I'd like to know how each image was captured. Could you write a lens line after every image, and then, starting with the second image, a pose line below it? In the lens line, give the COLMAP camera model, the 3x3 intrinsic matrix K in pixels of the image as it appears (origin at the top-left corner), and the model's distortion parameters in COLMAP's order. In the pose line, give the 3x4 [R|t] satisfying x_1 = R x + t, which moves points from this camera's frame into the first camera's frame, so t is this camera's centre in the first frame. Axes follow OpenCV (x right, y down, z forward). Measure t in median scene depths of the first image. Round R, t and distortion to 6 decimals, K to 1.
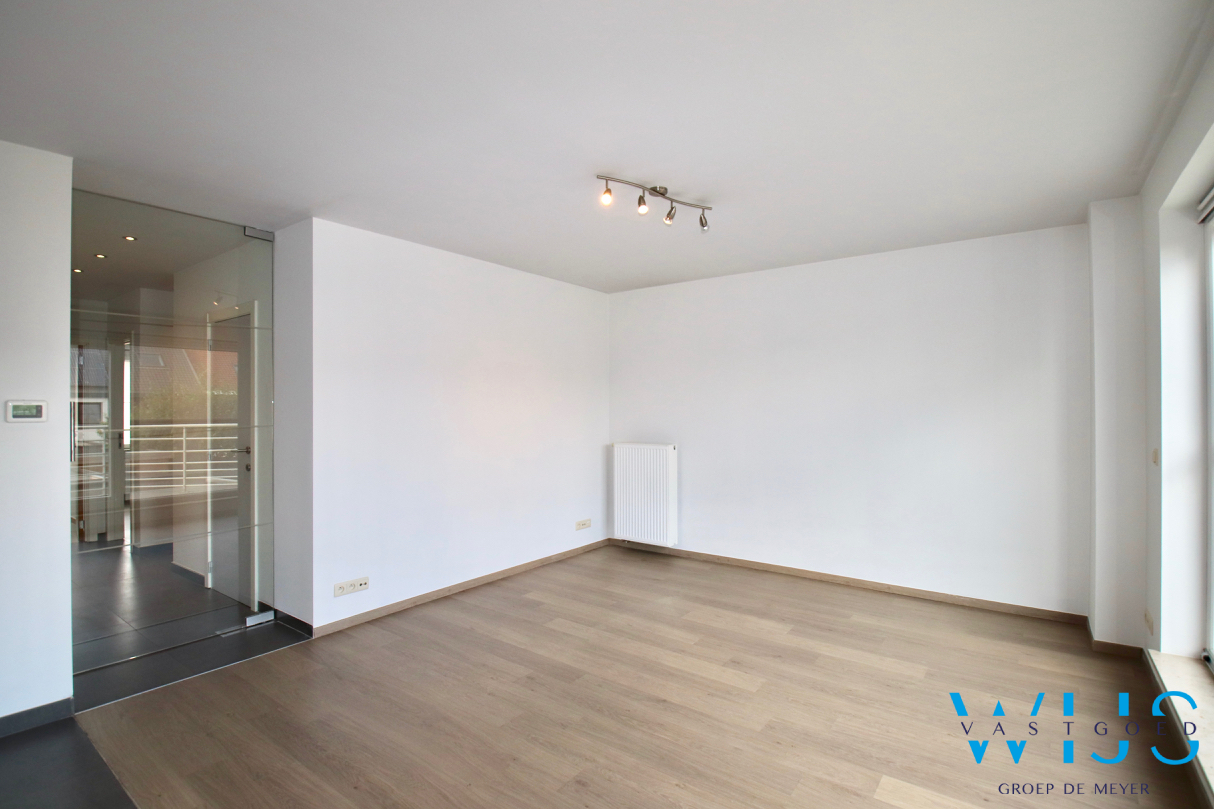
lens RADIAL K [[582.5, 0, 607.0], [0, 582.5, 404.5], [0, 0, 1]] dist [0.014830, -0.024315]
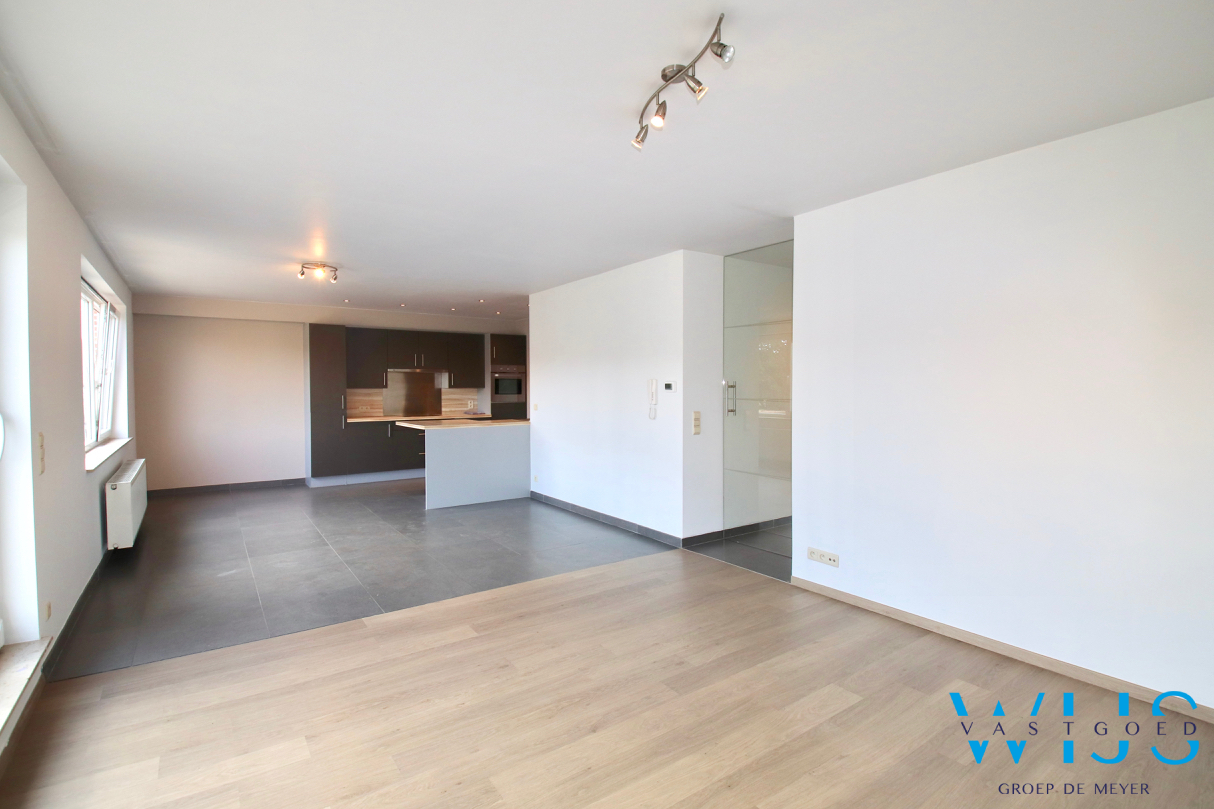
lens RADIAL K [[582.0, 0, 610.0], [0, 582.0, 399.7], [0, 0, 1]] dist [0.018468, -0.027556]
pose [[-0.314915, 0.027913, -0.948709, 0.675838], [0.007097, 0.999609, 0.027054, -0.000712], [0.949093, 0.001787, -0.314990, 0.981651]]
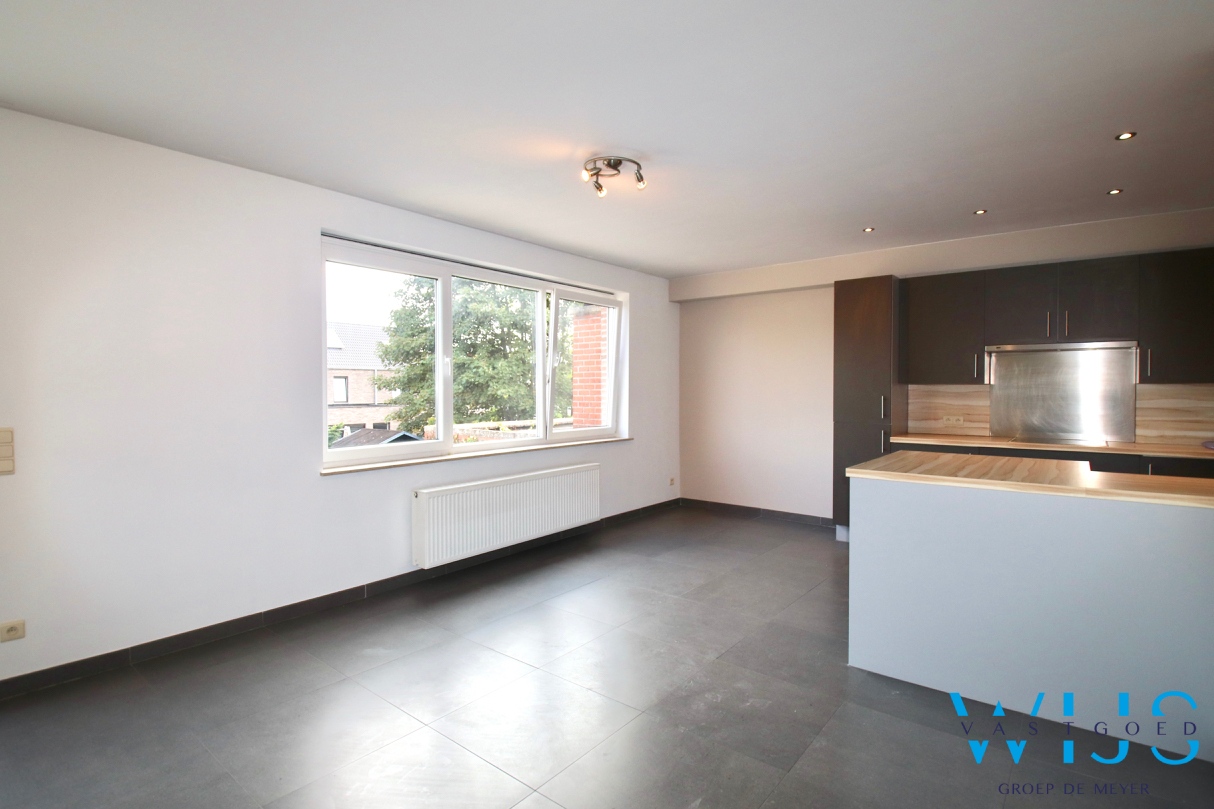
lens RADIAL K [[582.0, 0, 610.0], [0, 582.0, 399.7], [0, 0, 1]] dist [0.018468, -0.027556]
pose [[-0.998629, 0.005605, 0.052046, -0.583613], [0.006436, 0.999854, 0.015824, 0.020226], [-0.051950, 0.016137, -0.998519, 0.648786]]
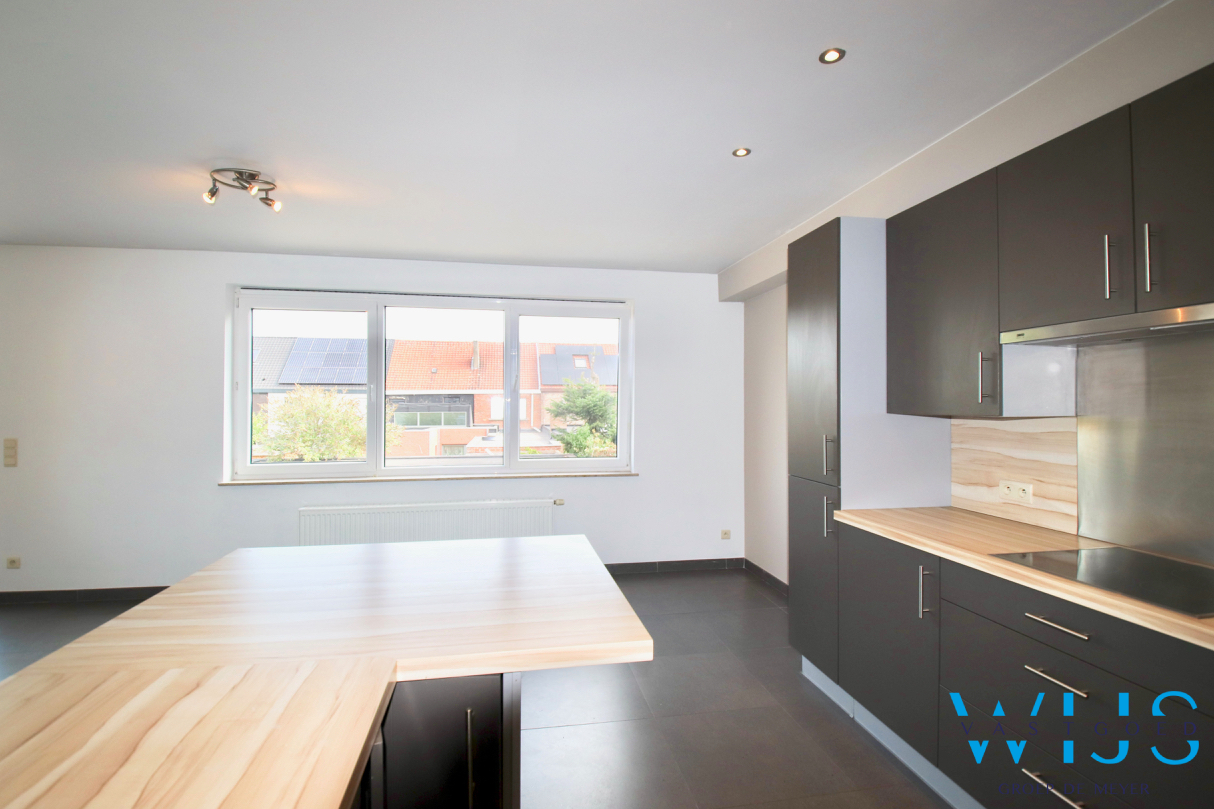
lens RADIAL K [[562.2, 0, 599.9], [0, 562.2, 407.1], [0, 0, 1]] dist [0.016634, -0.023361]
pose [[-0.729574, 0.003568, 0.683892, -1.408492], [-0.000078, 0.999986, -0.005300, 0.004599], [-0.683902, -0.003920, -0.729564, 0.017607]]
